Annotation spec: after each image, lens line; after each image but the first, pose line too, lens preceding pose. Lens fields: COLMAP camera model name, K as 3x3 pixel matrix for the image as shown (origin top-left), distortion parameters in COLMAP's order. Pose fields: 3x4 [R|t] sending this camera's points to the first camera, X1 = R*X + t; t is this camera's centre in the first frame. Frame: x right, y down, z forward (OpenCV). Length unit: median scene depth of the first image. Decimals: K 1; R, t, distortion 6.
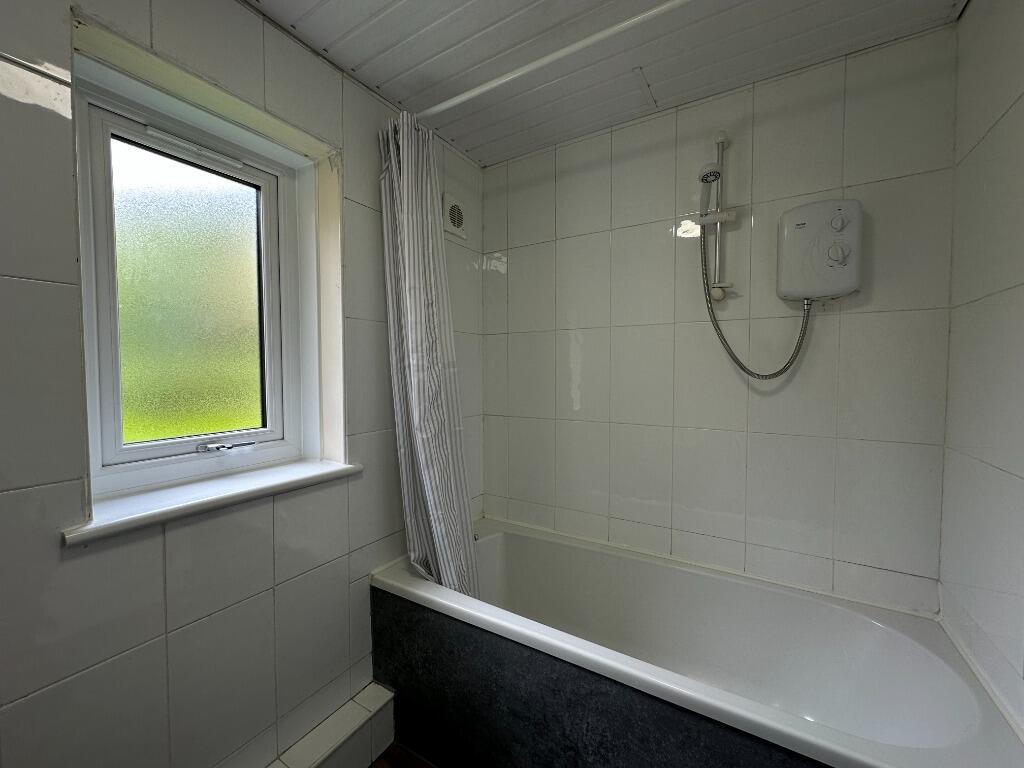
lens RADIAL K [[407.3, 0, 510.6], [0, 407.3, 383.3], [0, 0, 1]] dist [-0.000883, 0.000063]
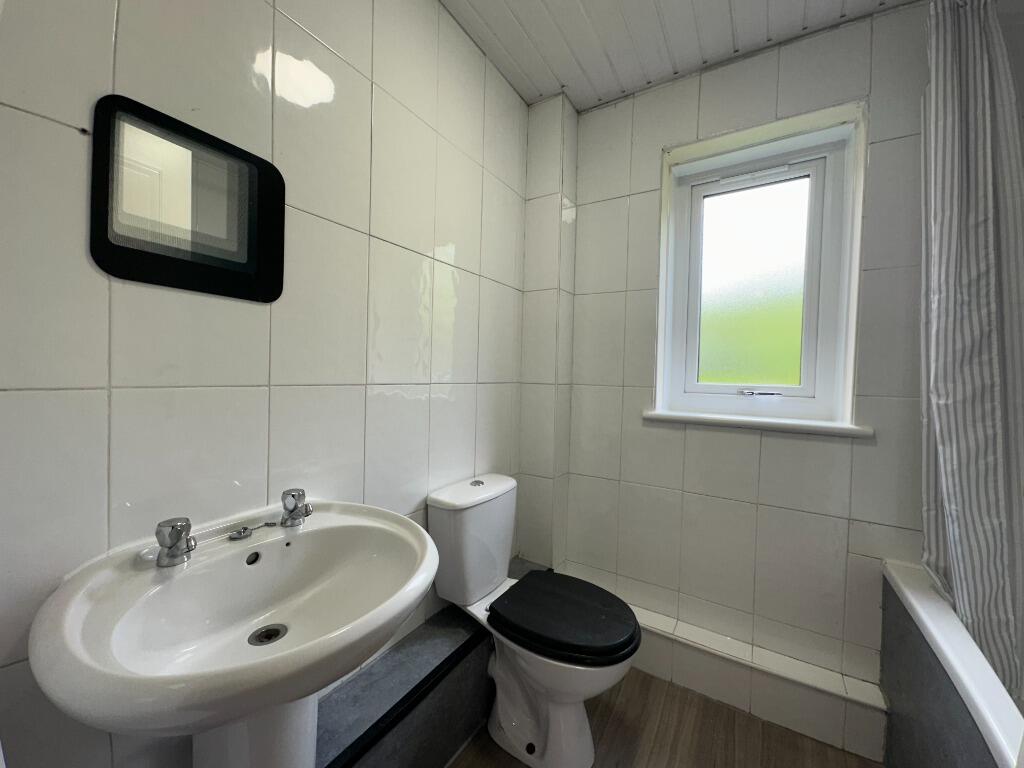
lens RADIAL K [[407.3, 0, 510.6], [0, 407.3, 383.3], [0, 0, 1]] dist [-0.000883, 0.000063]
pose [[-0.007560, 0.024795, -0.999664, 0.554950], [-0.059726, 0.997897, 0.025203, 0.125205], [0.998186, 0.059897, -0.006063, 0.200023]]
